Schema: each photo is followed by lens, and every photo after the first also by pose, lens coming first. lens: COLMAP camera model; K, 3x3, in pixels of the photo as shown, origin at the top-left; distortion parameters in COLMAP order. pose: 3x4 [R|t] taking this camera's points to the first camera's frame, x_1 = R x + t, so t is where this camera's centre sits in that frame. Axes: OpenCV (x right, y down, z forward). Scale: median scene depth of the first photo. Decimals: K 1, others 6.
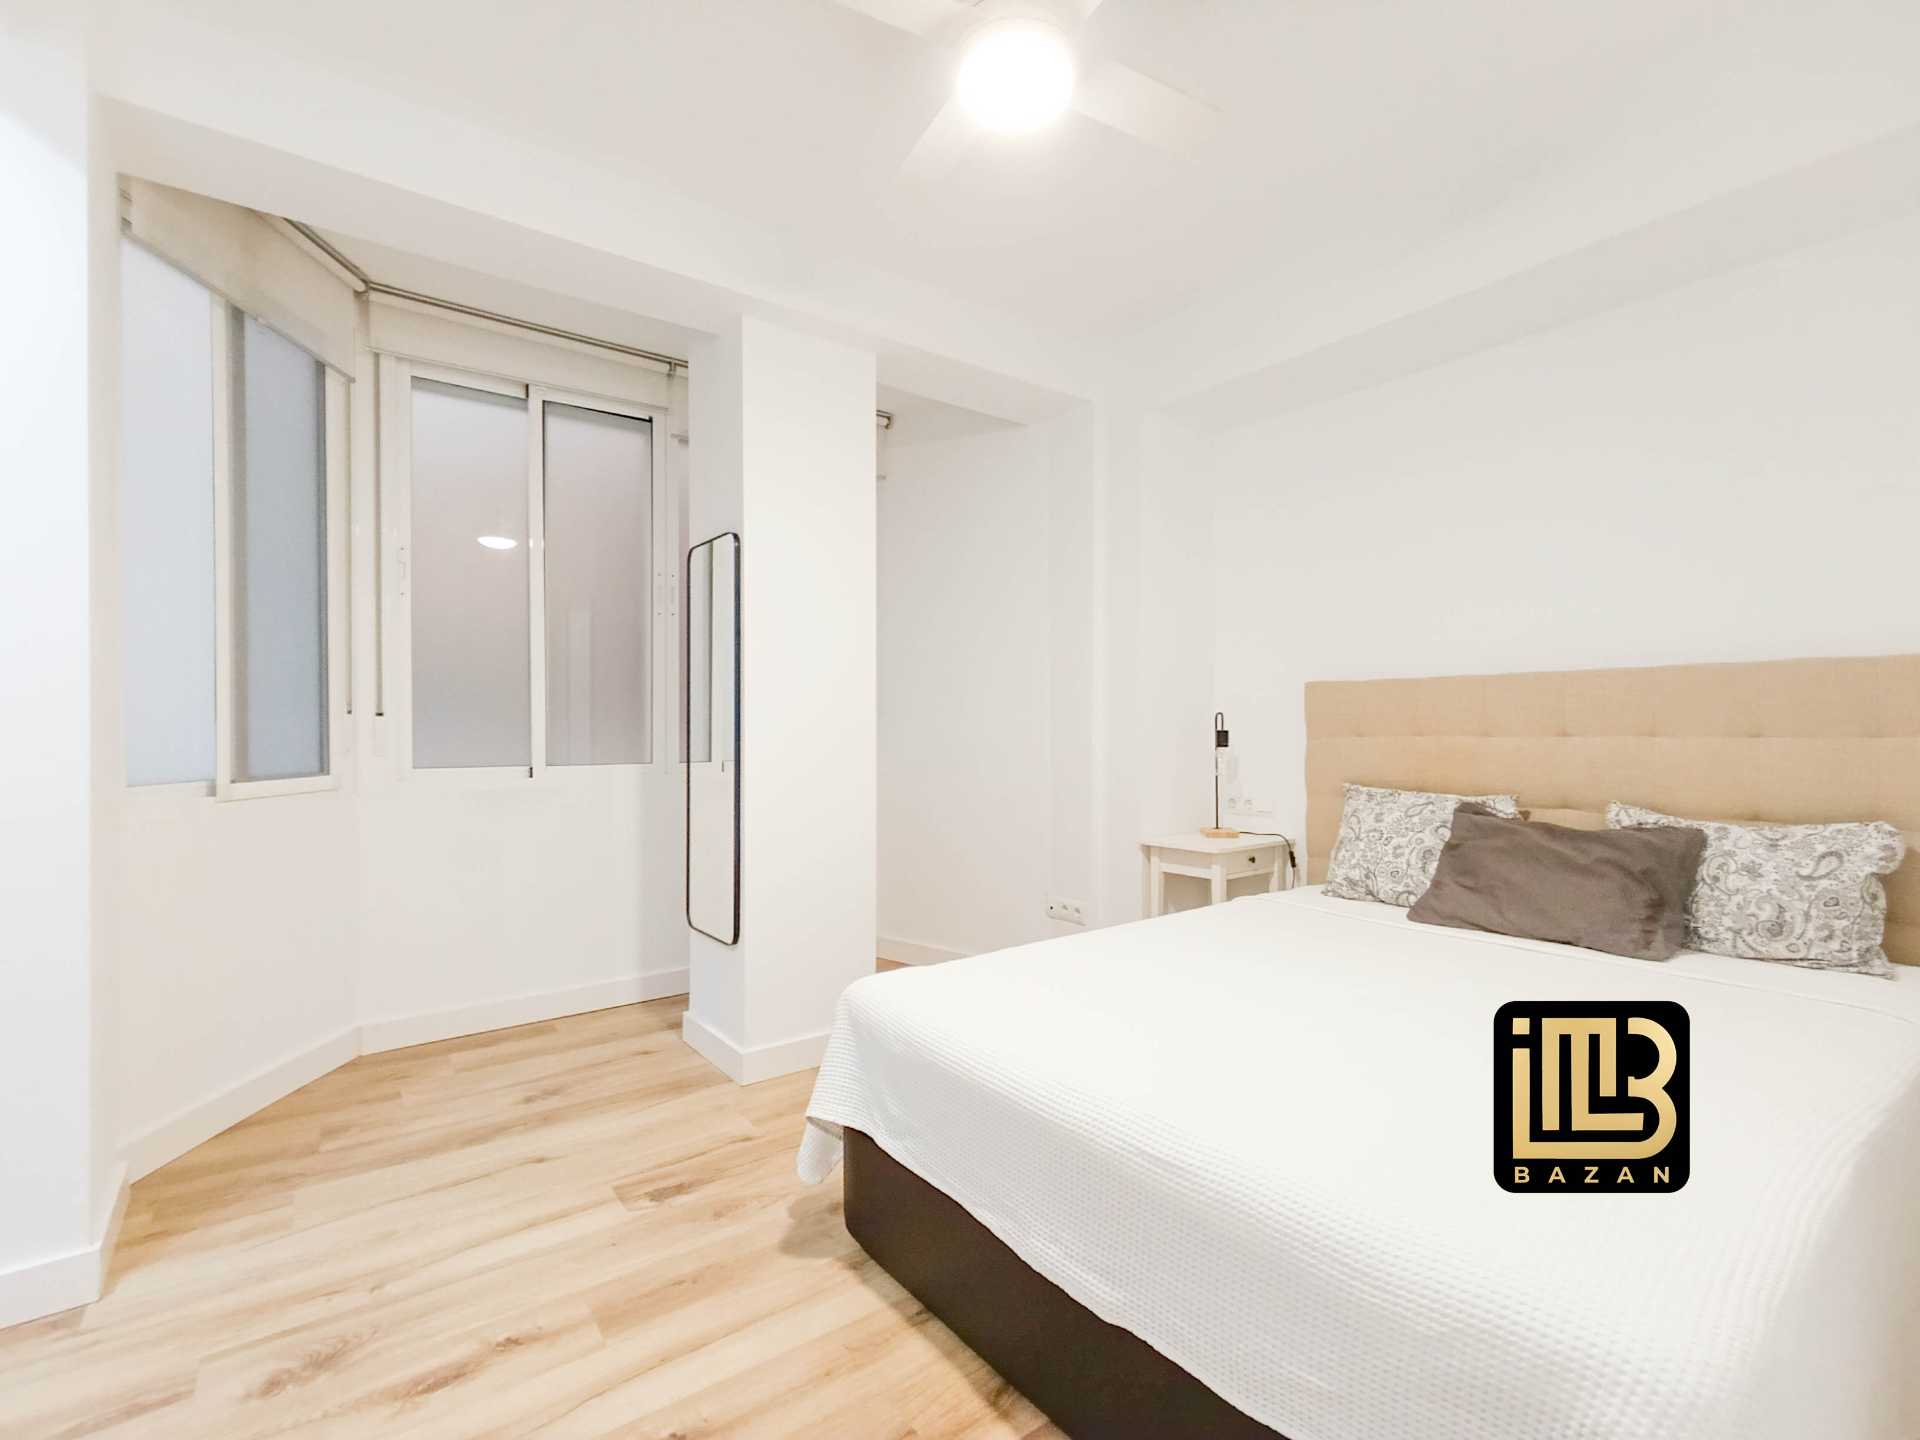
lens RADIAL K [[877.2, 0, 933.6], [0, 877.2, 728.8], [0, 0, 1]] dist [0.007931, -0.002038]
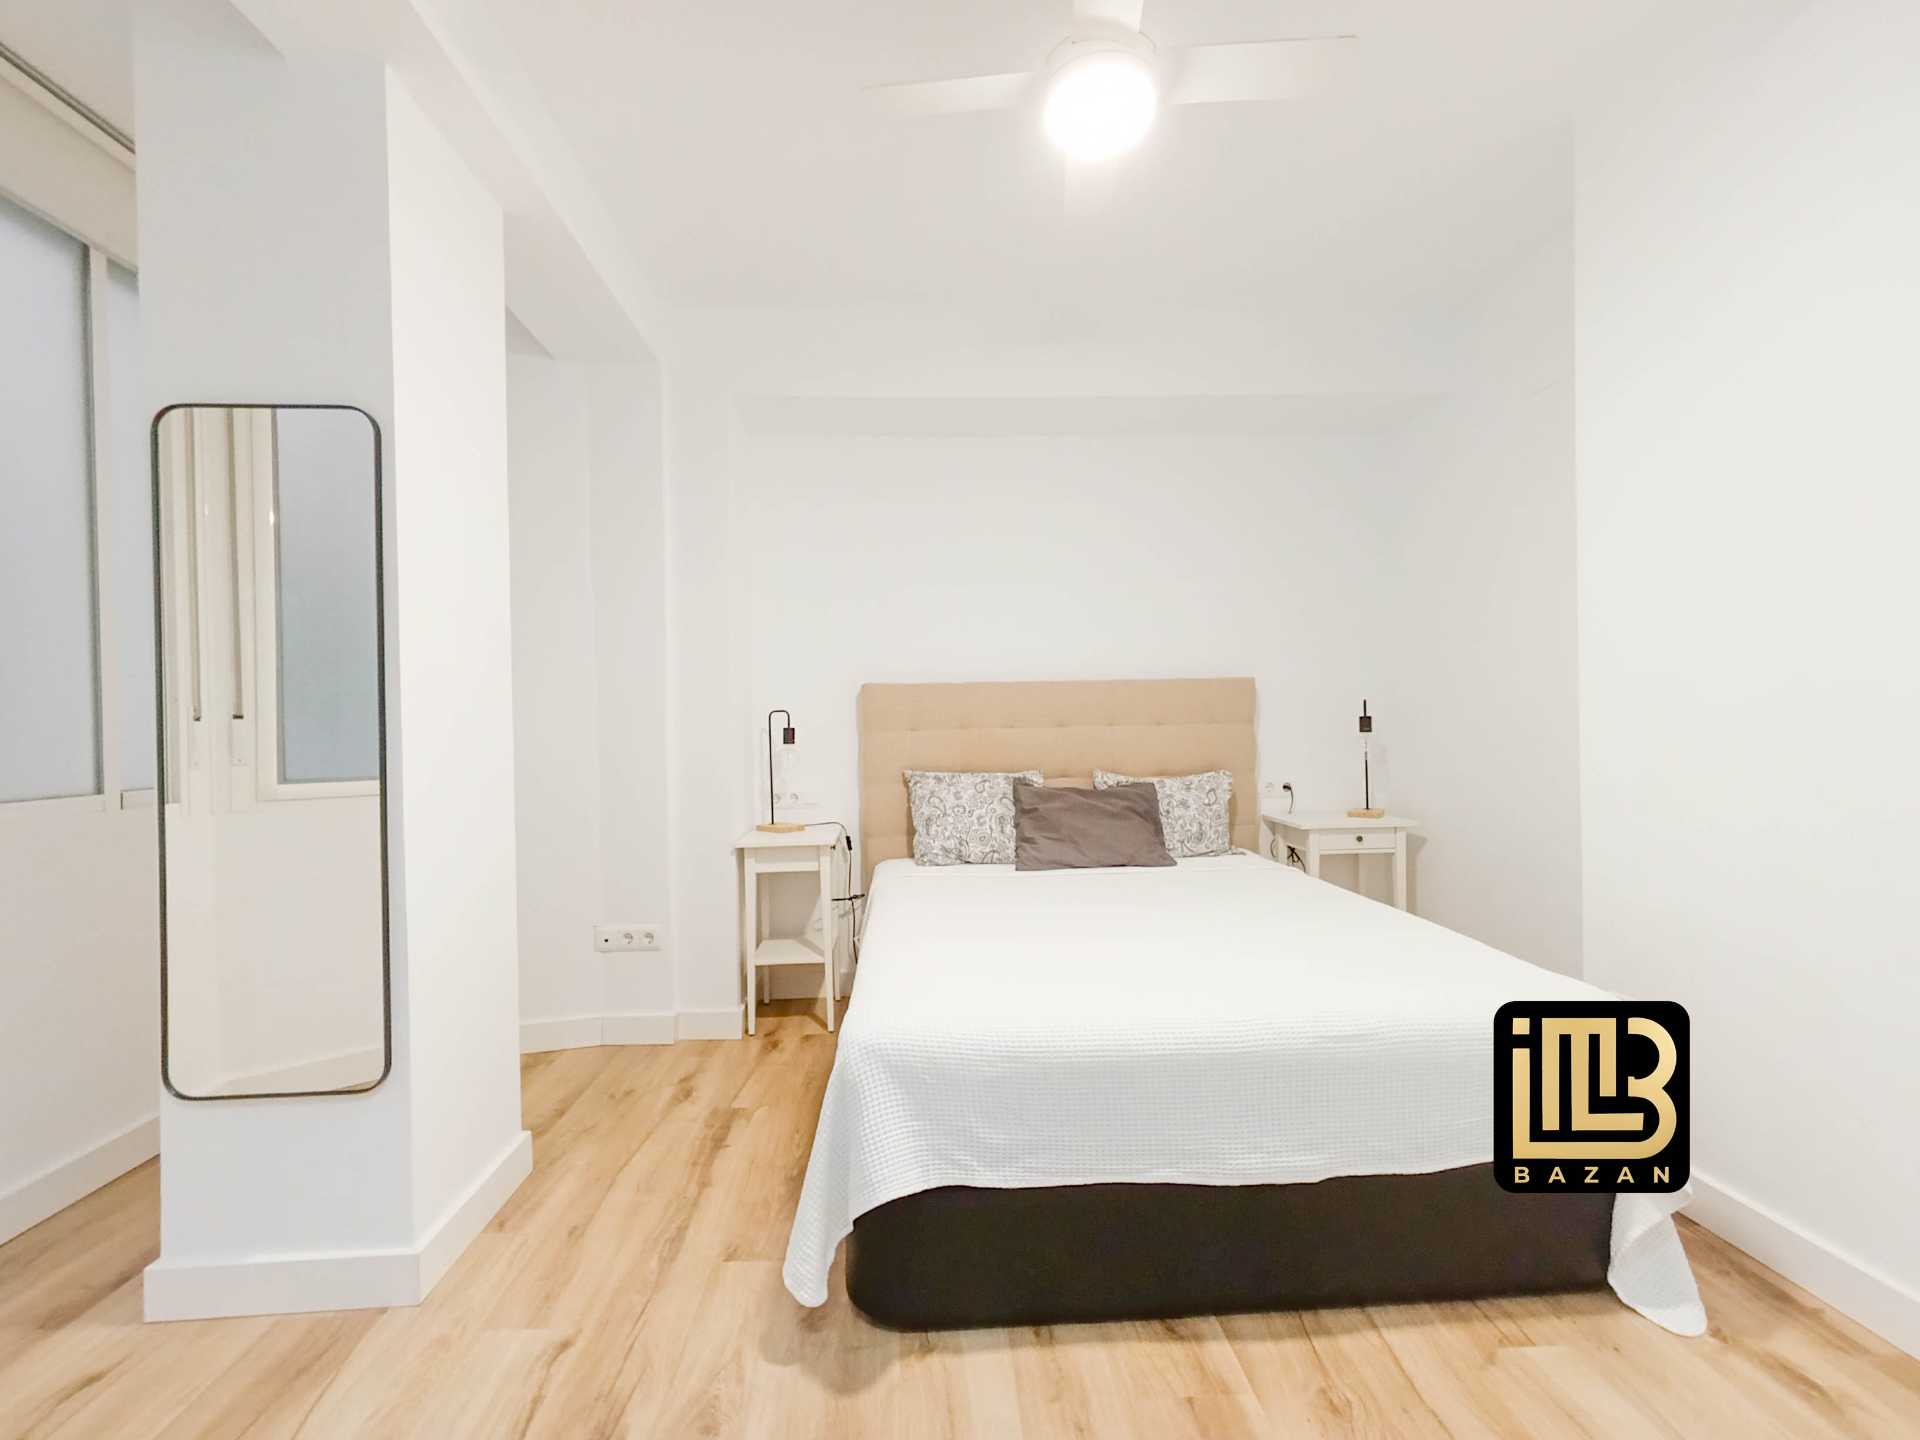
lens RADIAL K [[877.2, 0, 954.6], [0, 877.2, 730.3], [0, 0, 1]] dist [0.007931, -0.002038]
pose [[0.552718, -0.016231, 0.833211, -0.599789], [0.017367, 0.999818, 0.007956, -0.000123], [-0.833188, 0.010073, 0.552899, 0.380016]]
